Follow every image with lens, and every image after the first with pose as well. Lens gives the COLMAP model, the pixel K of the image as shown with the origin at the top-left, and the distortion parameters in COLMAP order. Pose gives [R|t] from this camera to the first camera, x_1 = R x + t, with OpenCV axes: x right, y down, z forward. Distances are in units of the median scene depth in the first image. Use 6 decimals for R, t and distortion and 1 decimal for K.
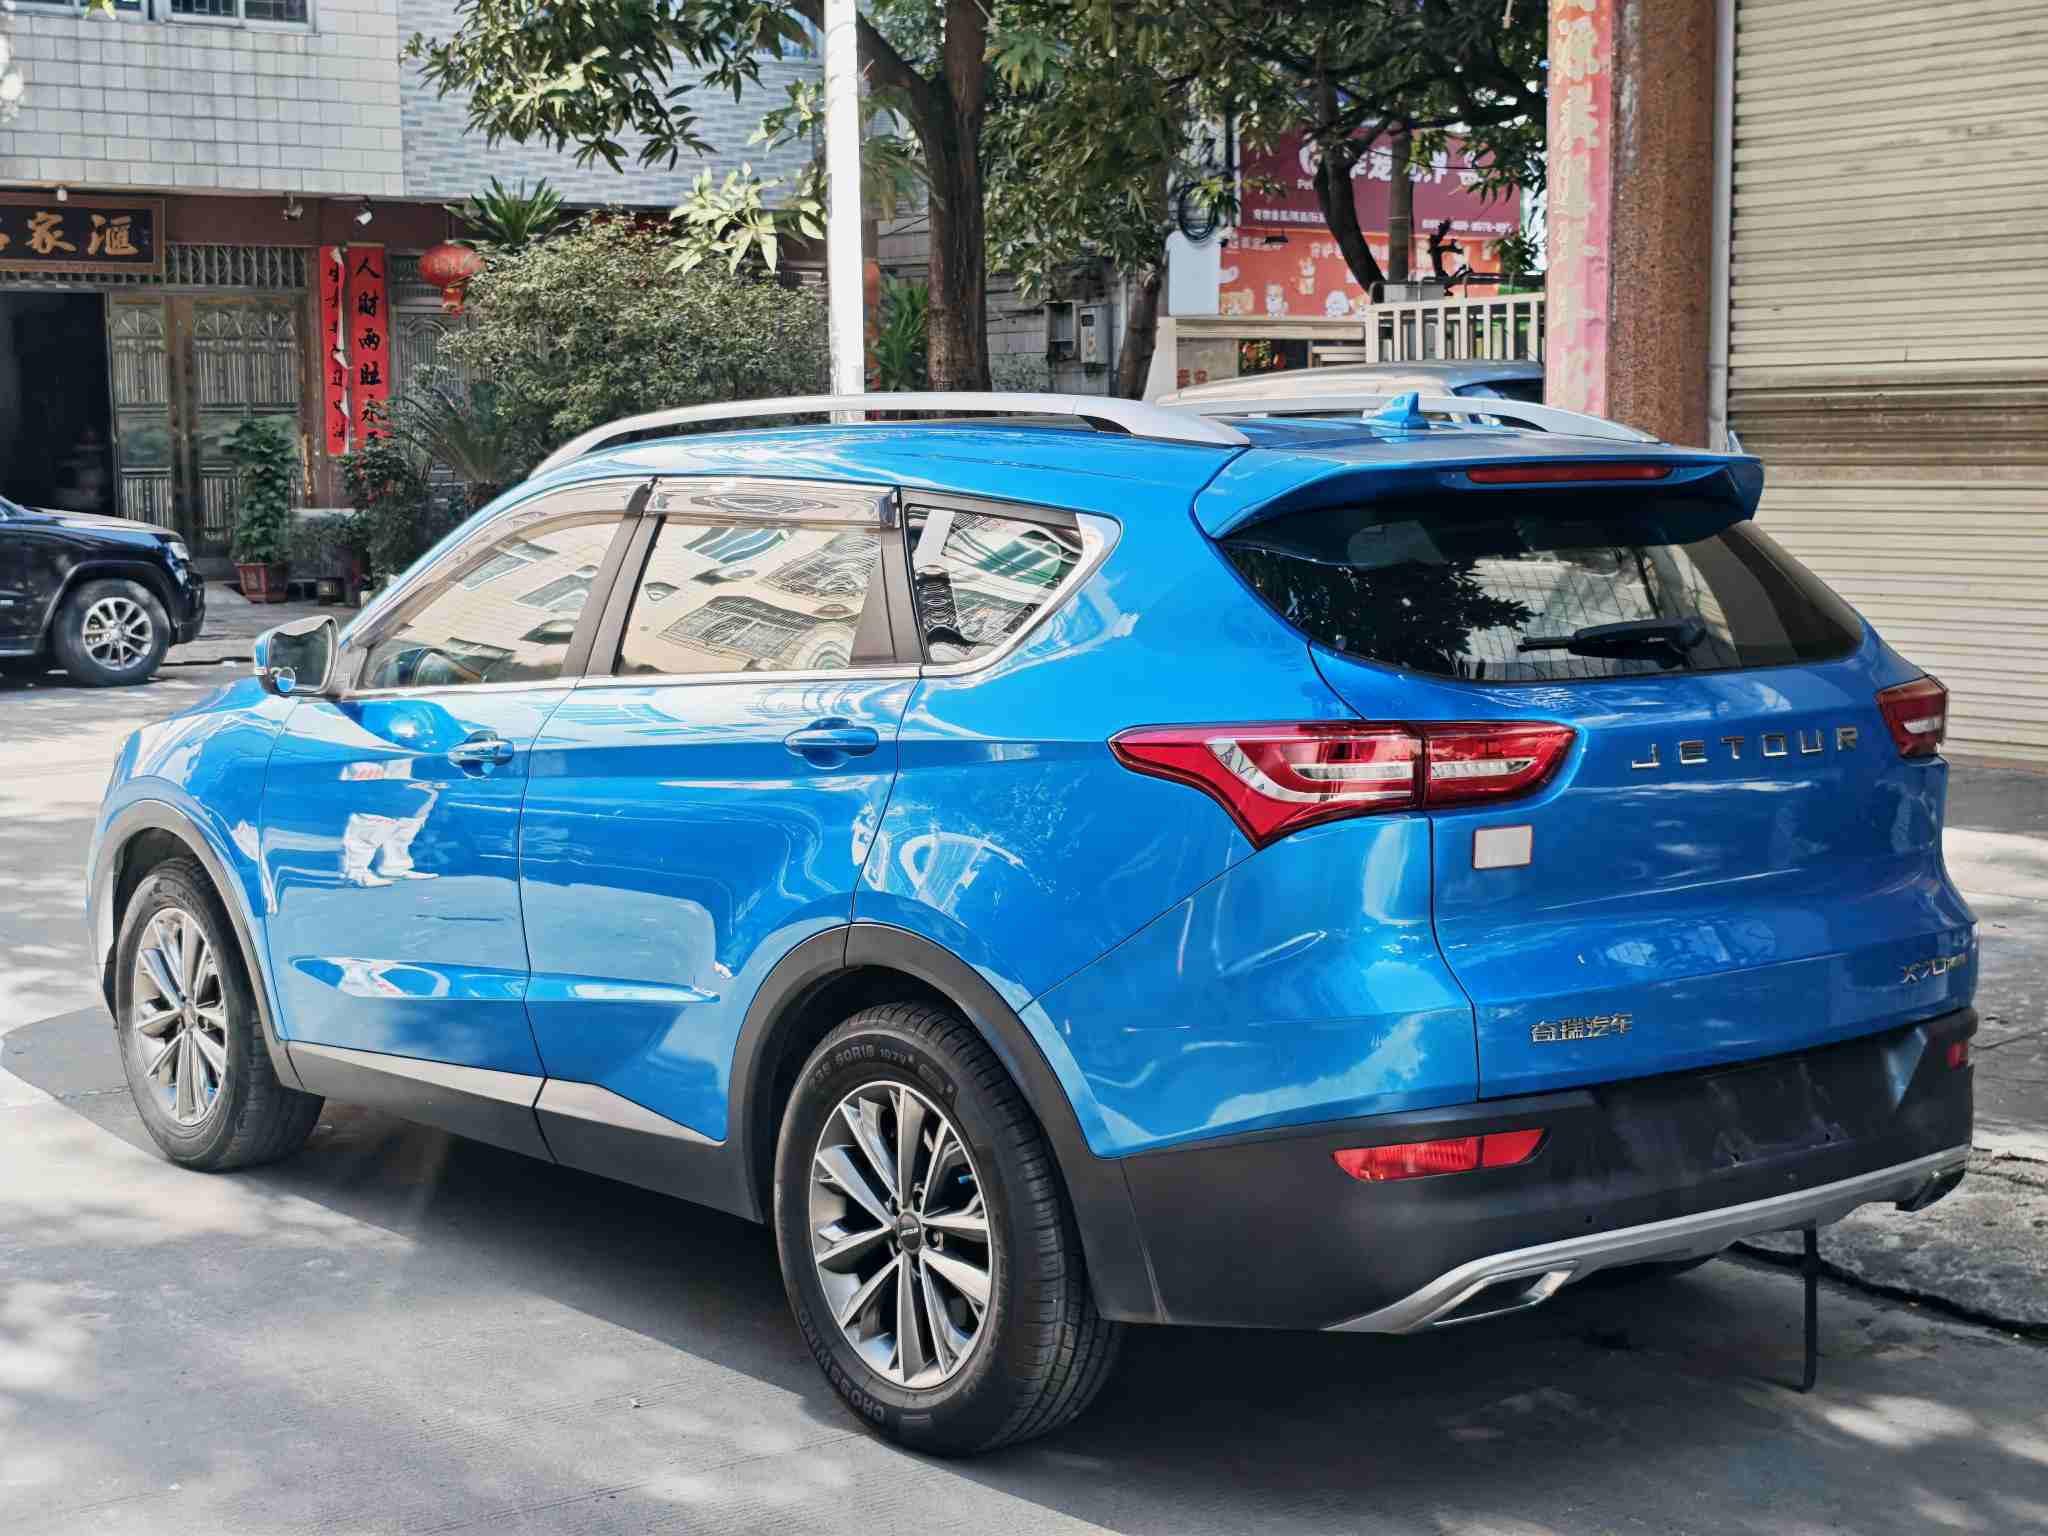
lens RADIAL K [[3164.5, 0, 1022.6], [0, 3164.5, 777.9], [0, 0, 1]] dist [0.156582, -0.518220]
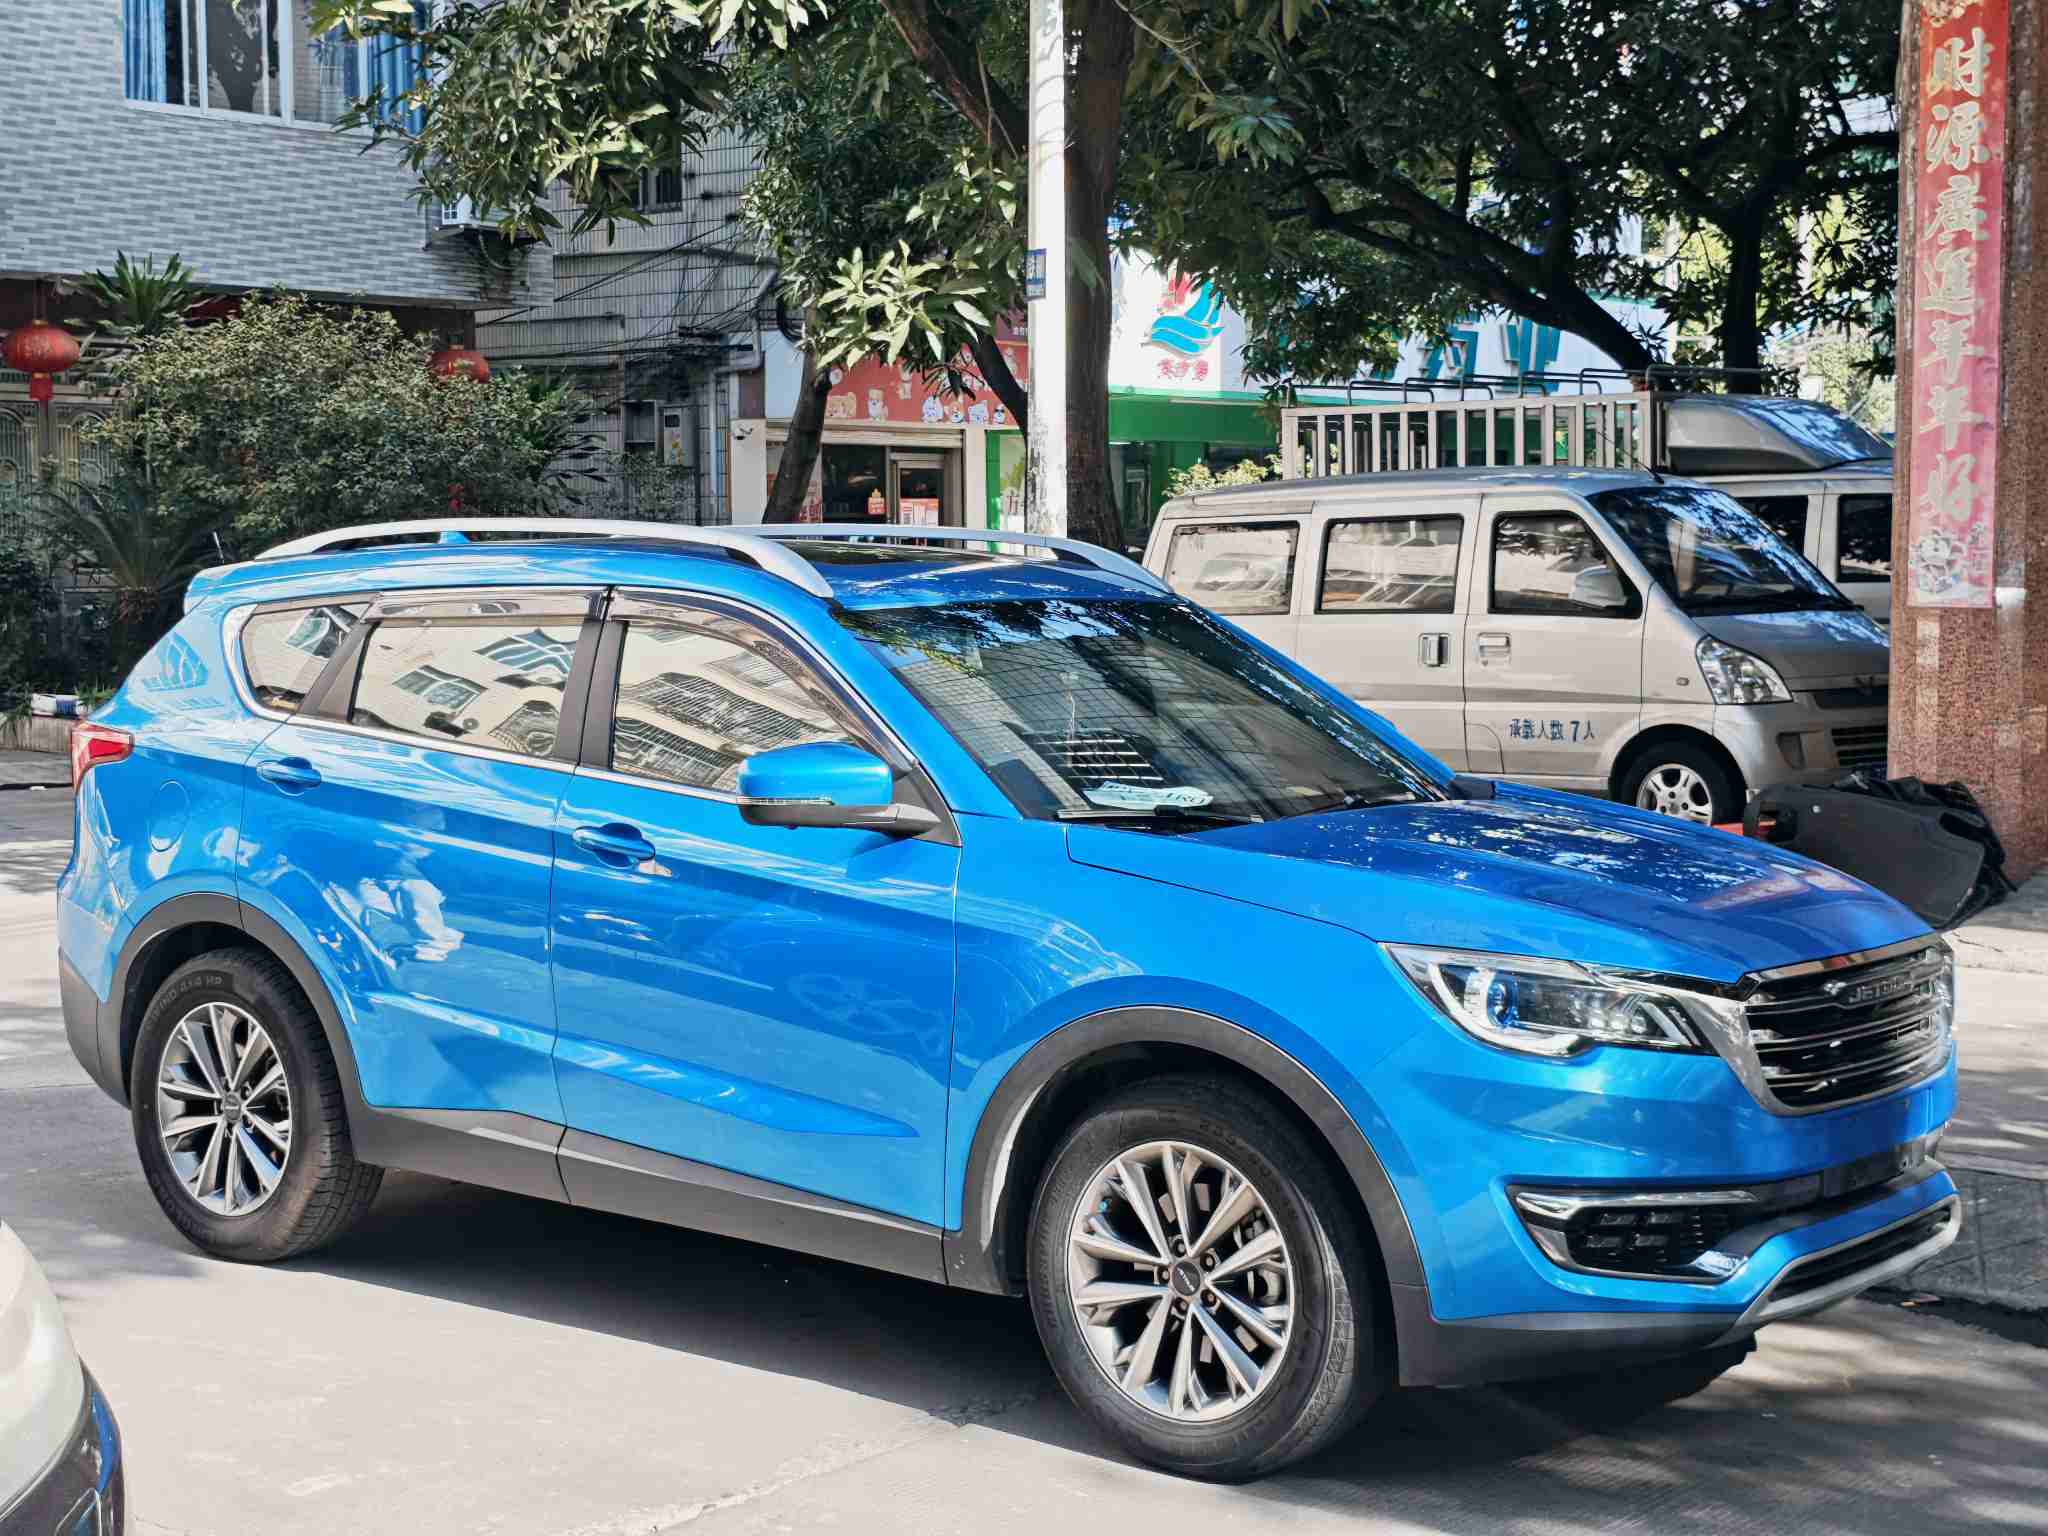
lens RADIAL K [[3164.5, 0, 1022.6], [0, 3164.5, 777.9], [0, 0, 1]] dist [0.156582, -0.518220]
pose [[0.971619, -0.010411, 0.236323, -0.134442], [0.018353, 0.999337, -0.031432, -0.007076], [-0.235839, 0.034877, 0.971166, 0.069920]]
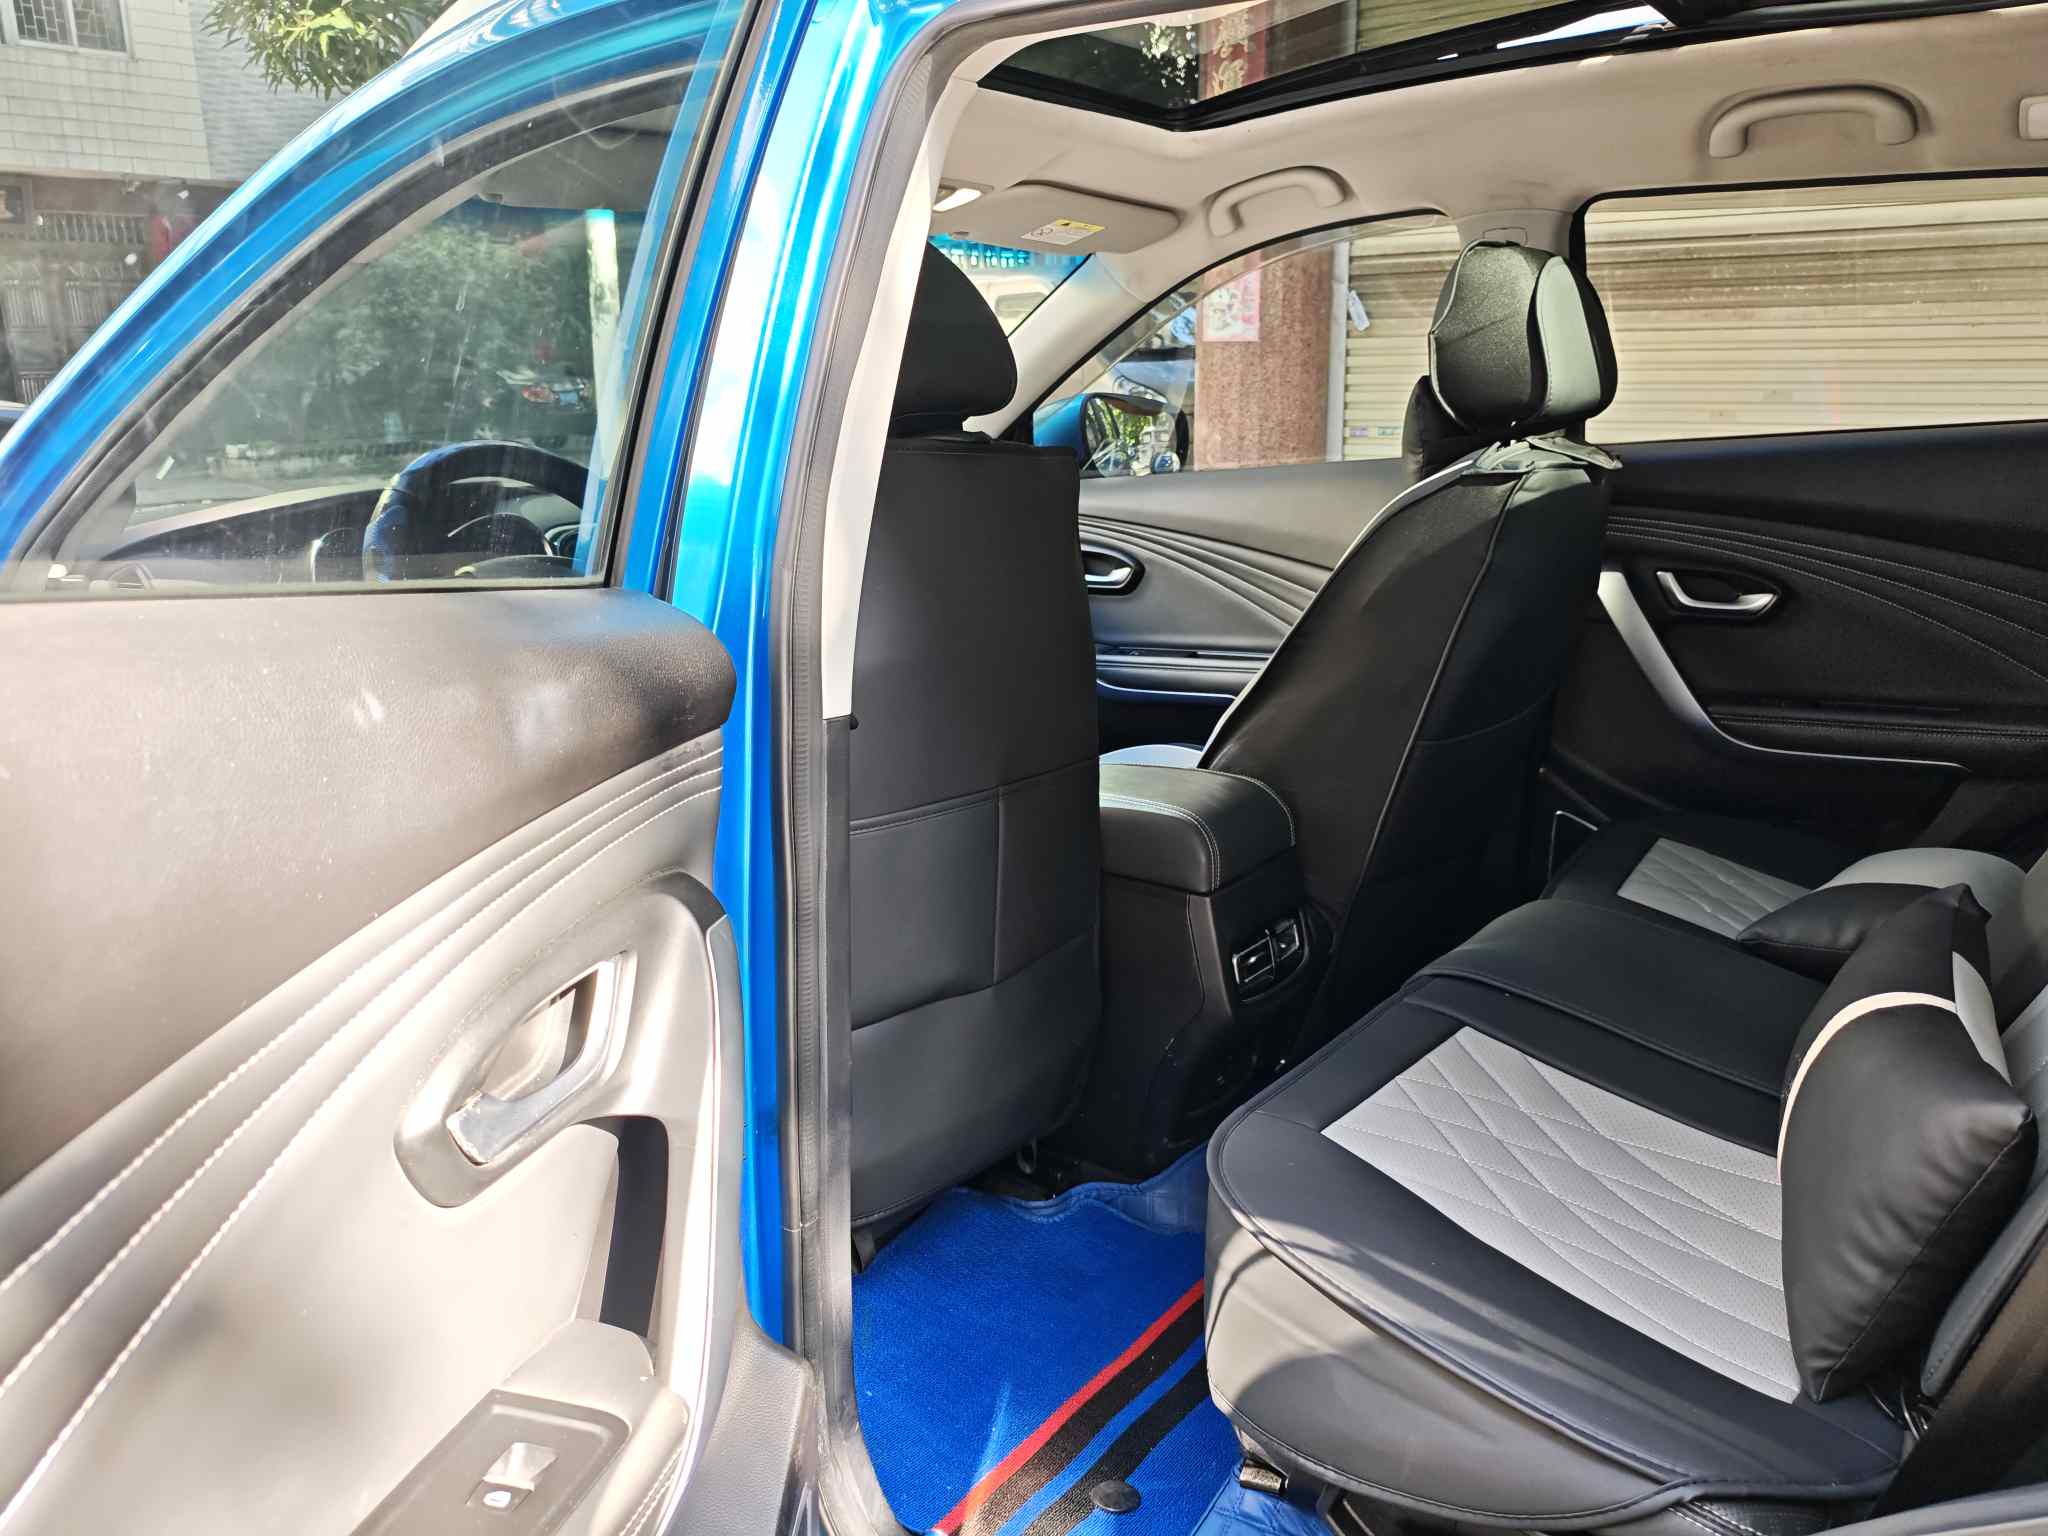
lens RADIAL K [[1598.1, 0, 1016.7], [0, 1598.1, 769.1], [0, 0, 1]] dist [0.040066, -0.048407]
pose [[0.969388, -0.066552, 0.236341, -0.029584], [0.033890, 0.989619, 0.139663, -0.006412], [-0.243182, -0.127378, 0.961580, 0.170556]]
